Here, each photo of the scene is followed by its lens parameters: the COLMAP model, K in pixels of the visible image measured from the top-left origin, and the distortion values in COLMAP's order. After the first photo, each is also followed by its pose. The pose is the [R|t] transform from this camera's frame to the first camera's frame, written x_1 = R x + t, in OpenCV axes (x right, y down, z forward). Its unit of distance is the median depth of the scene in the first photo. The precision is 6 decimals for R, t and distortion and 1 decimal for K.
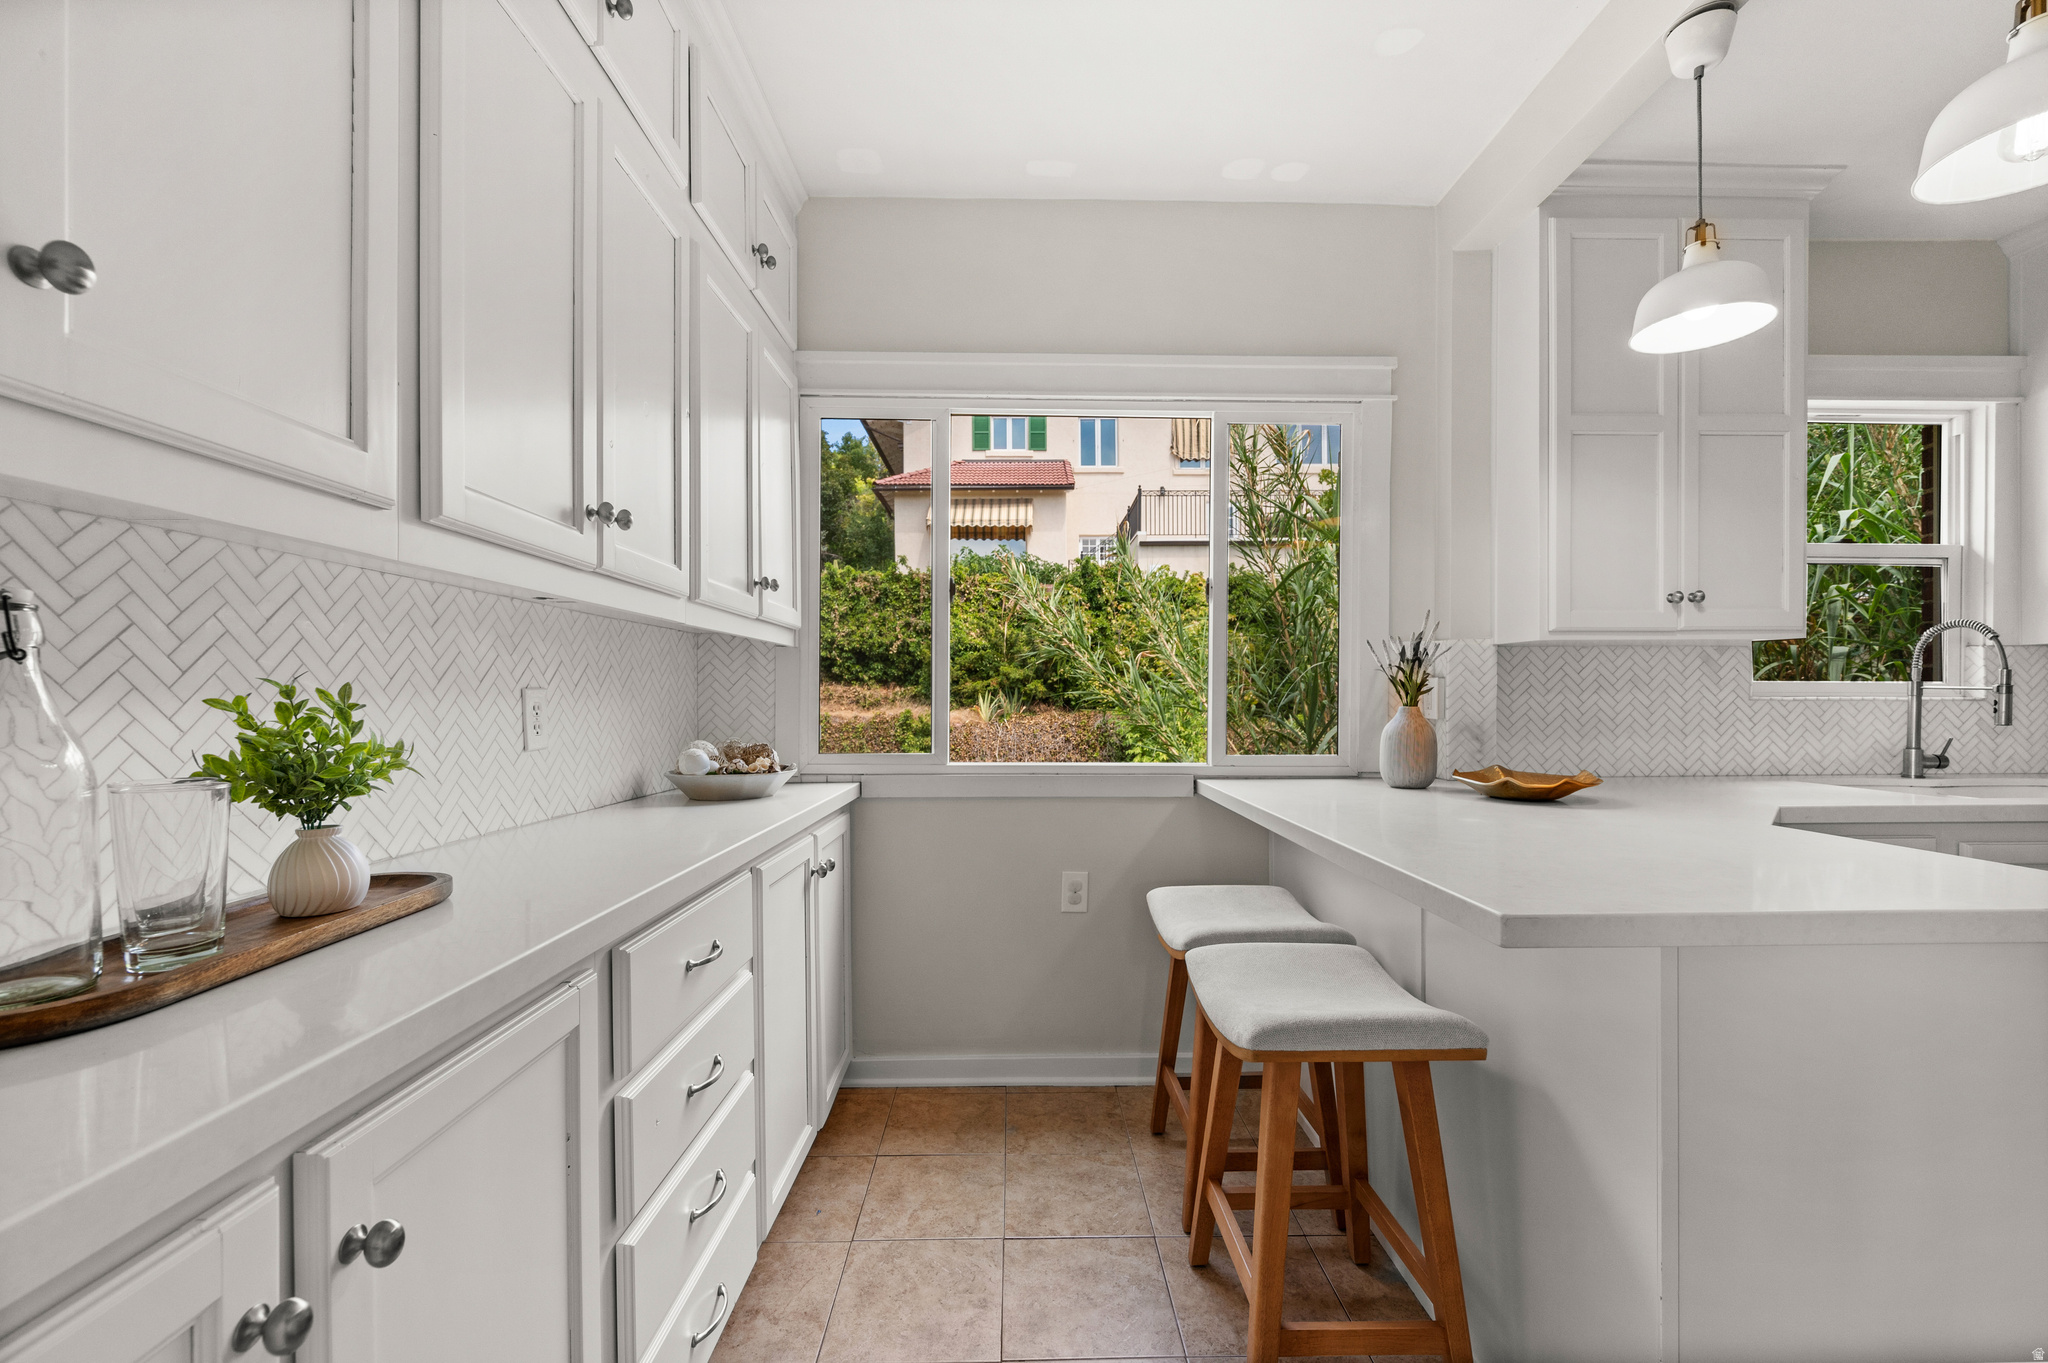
lens RADIAL K [[816.4, 0, 1032.5], [0, 816.4, 686.2], [0, 0, 1]] dist [0.002579, -0.000133]
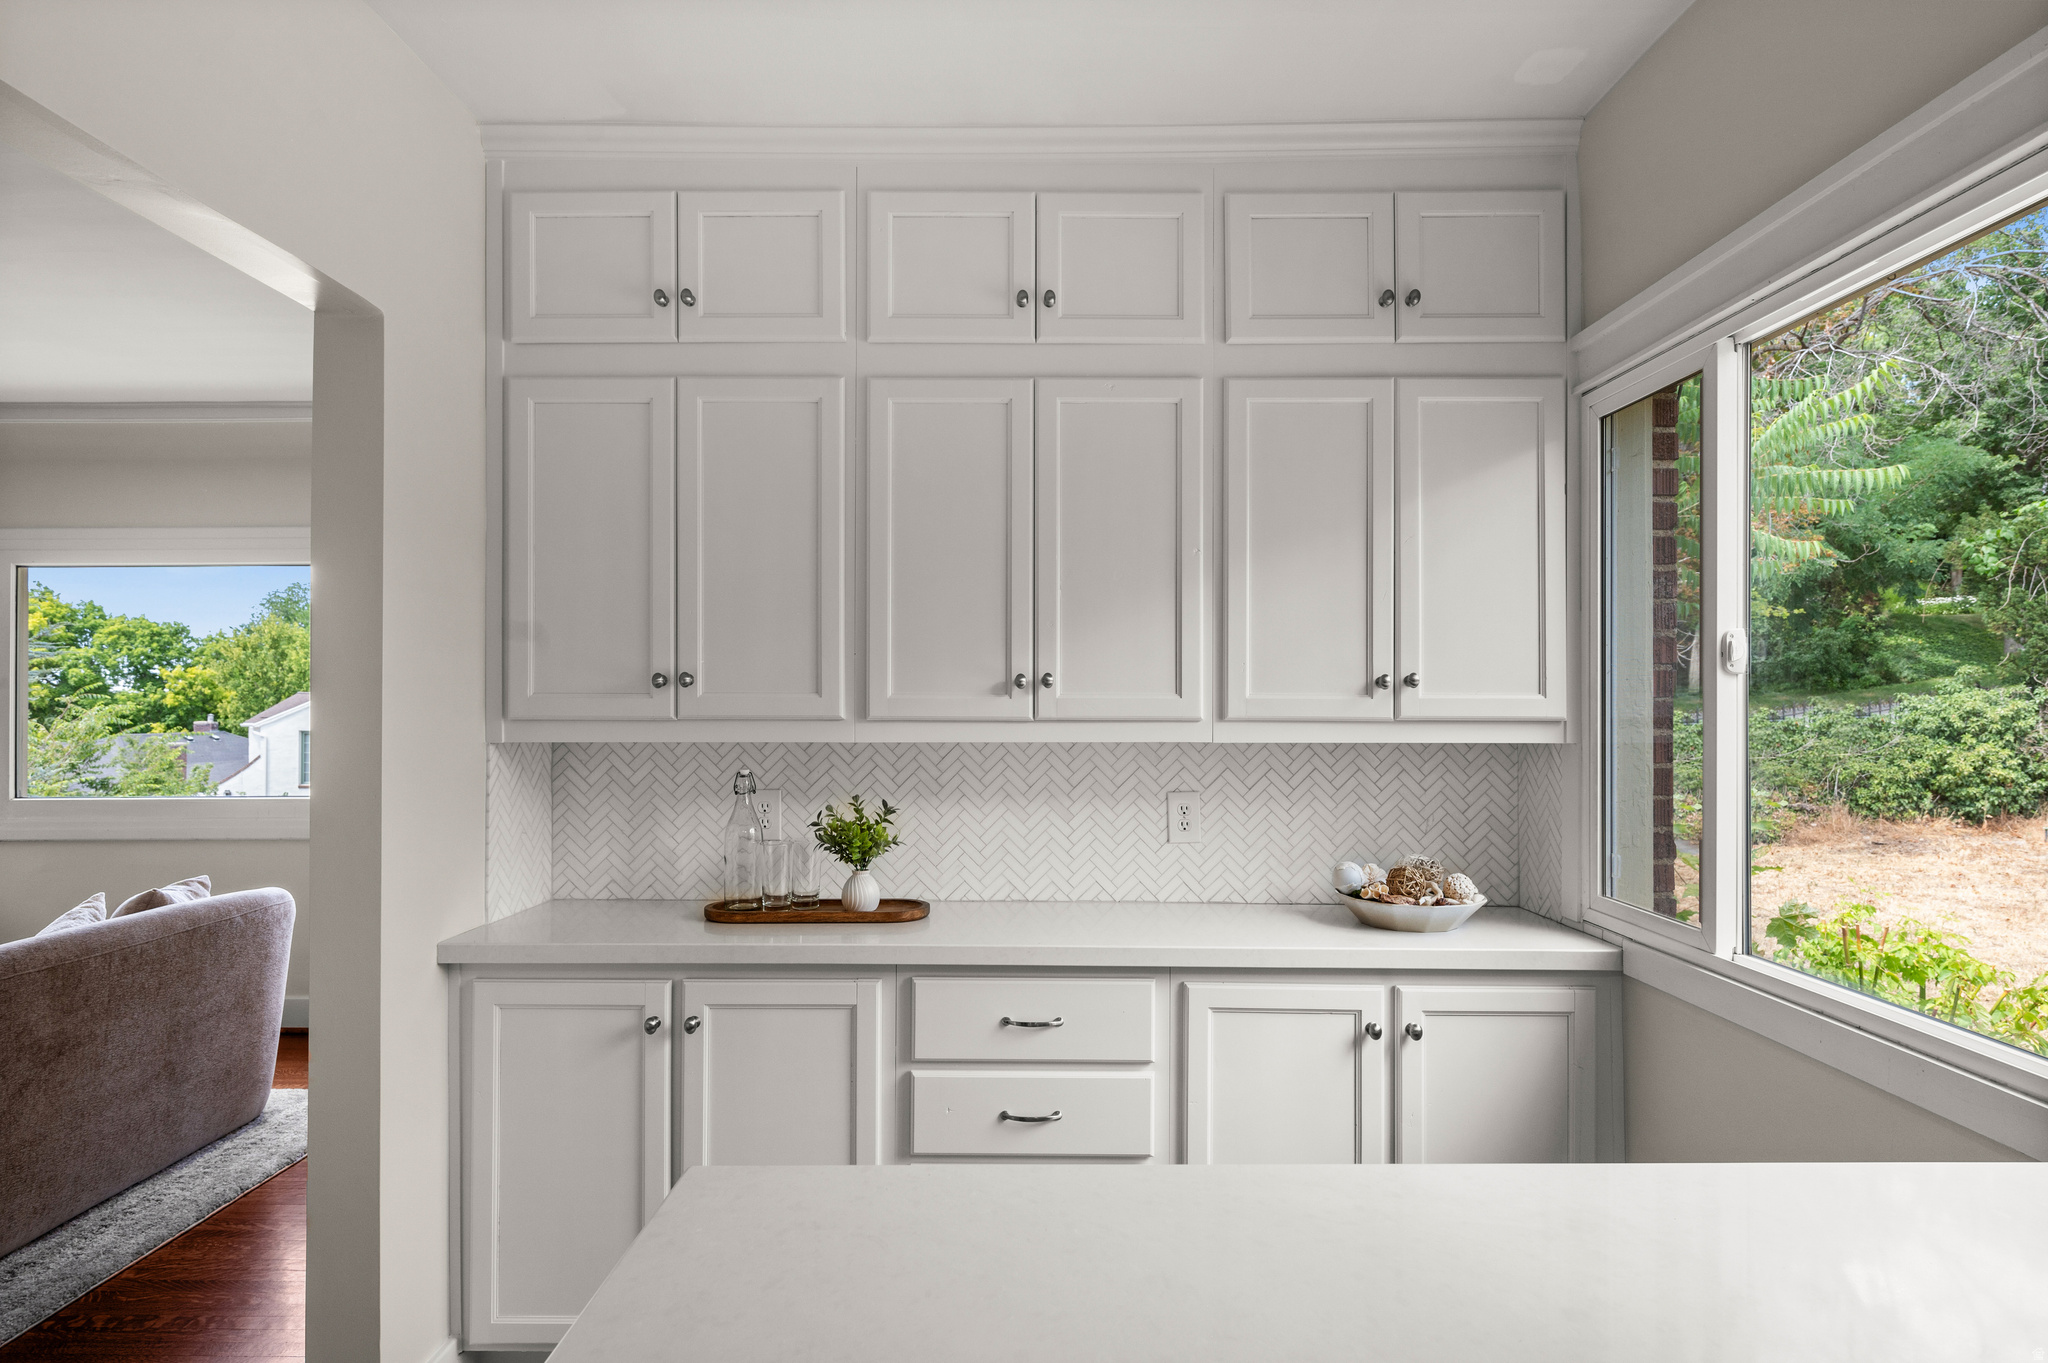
lens RADIAL K [[1122.4, 0, 1029.7], [0, 1122.4, 697.0], [0, 0, 1]] dist [0.005108, -0.000346]
pose [[-0.010802, -0.004858, -0.999930, 1.118078], [0.011977, 0.999916, -0.004987, -0.139748], [0.999870, -0.012030, -0.010743, 0.825368]]
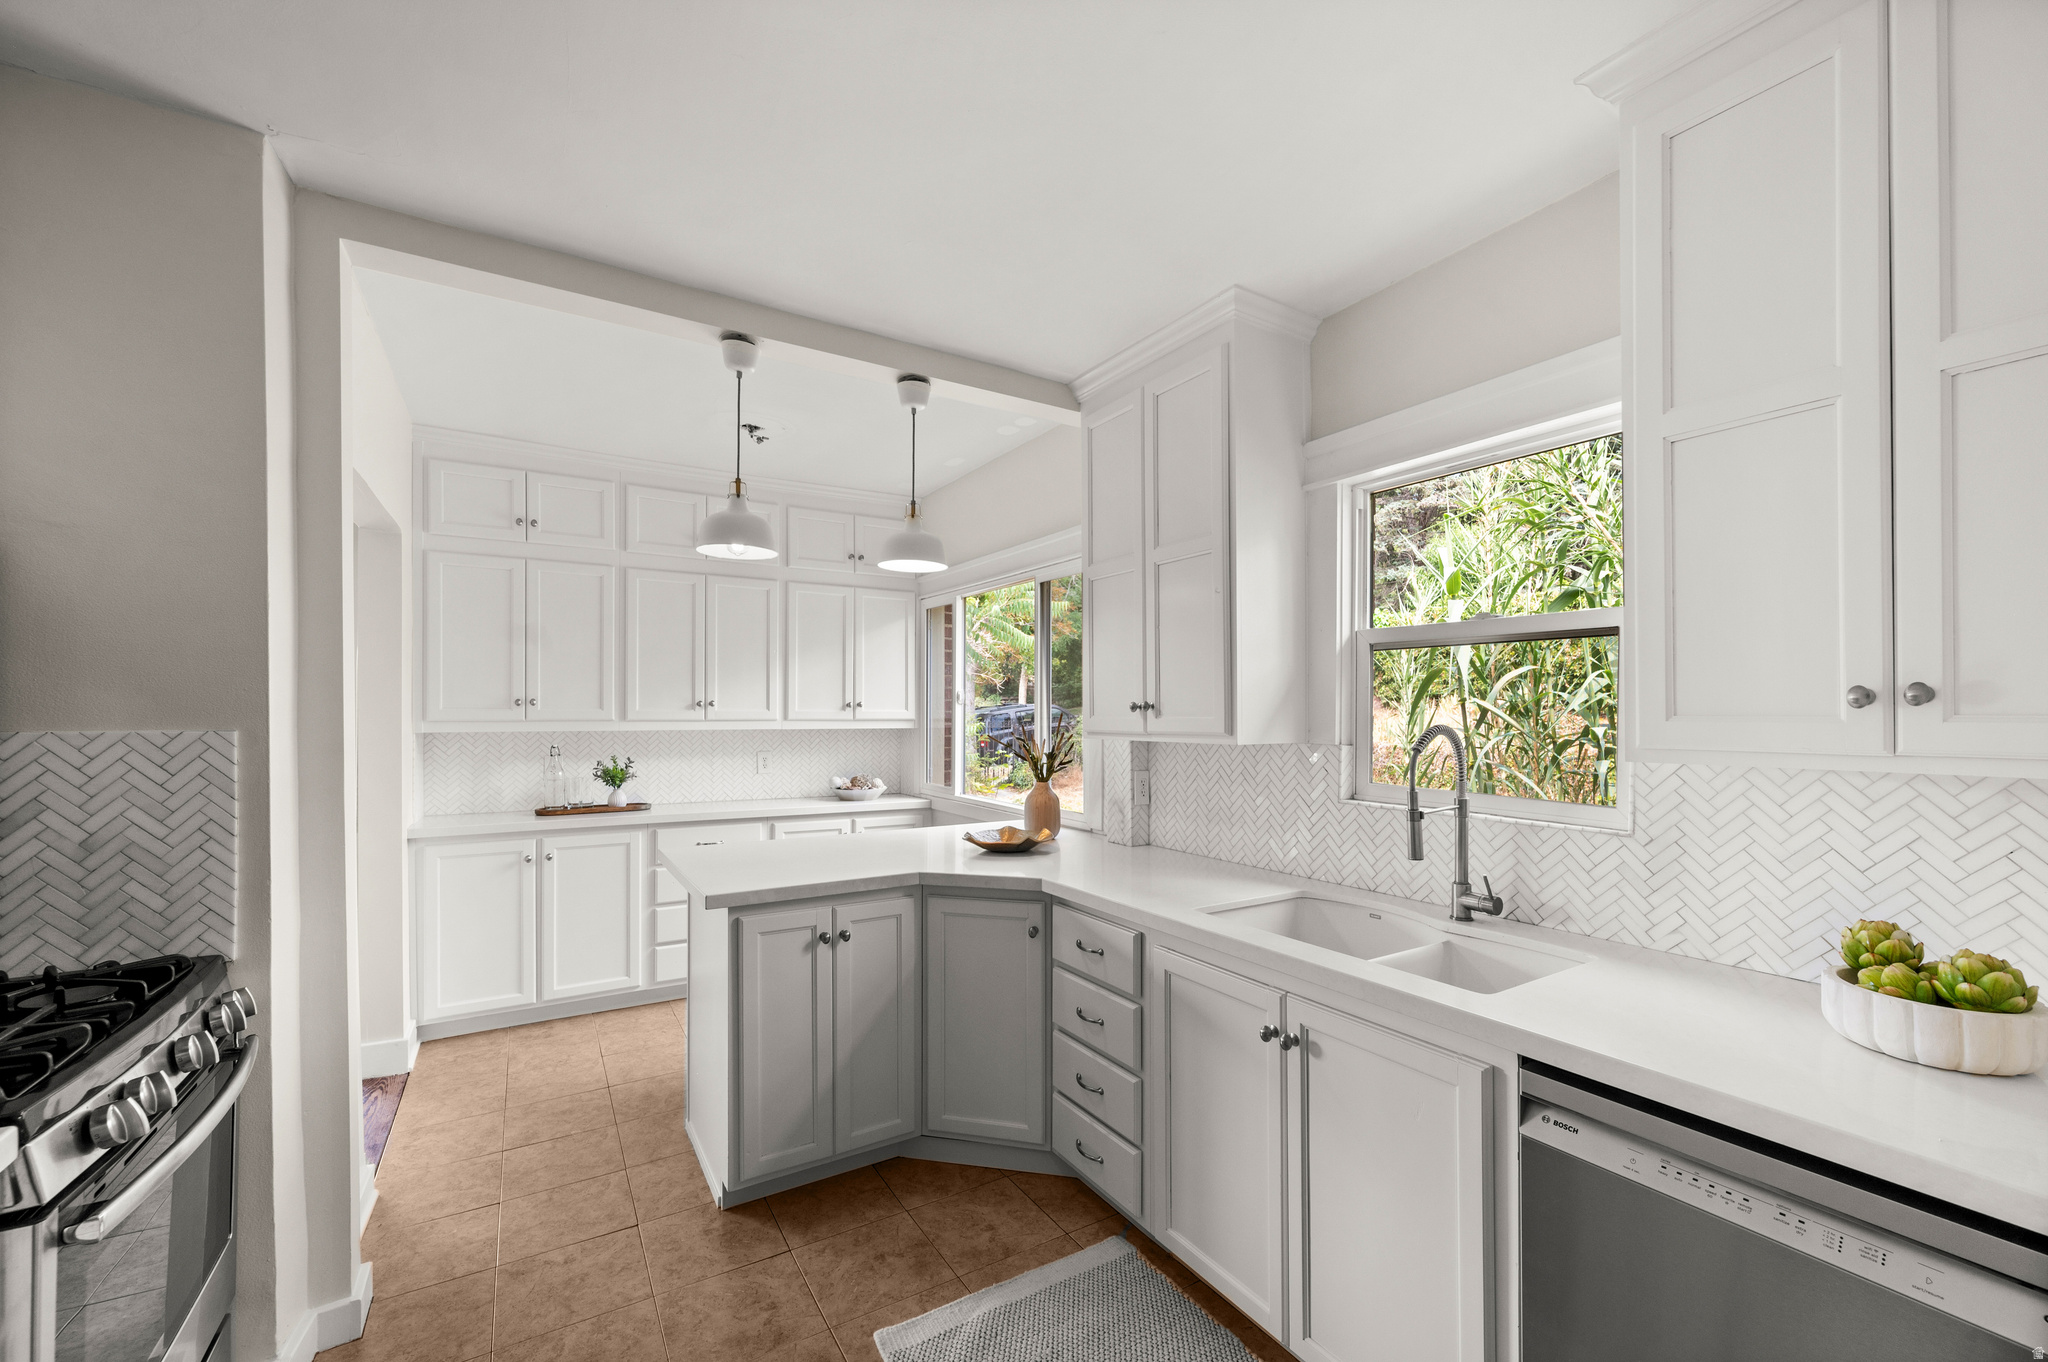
lens RADIAL K [[816.4, 0, 1037.1], [0, 816.4, 706.3], [0, 0, 1]] dist [0.002579, -0.000133]
pose [[0.516302, -0.003944, -0.856398, 2.395277], [0.008068, 0.999967, 0.000259, -0.153384], [0.856369, -0.007043, 0.516317, 0.369225]]
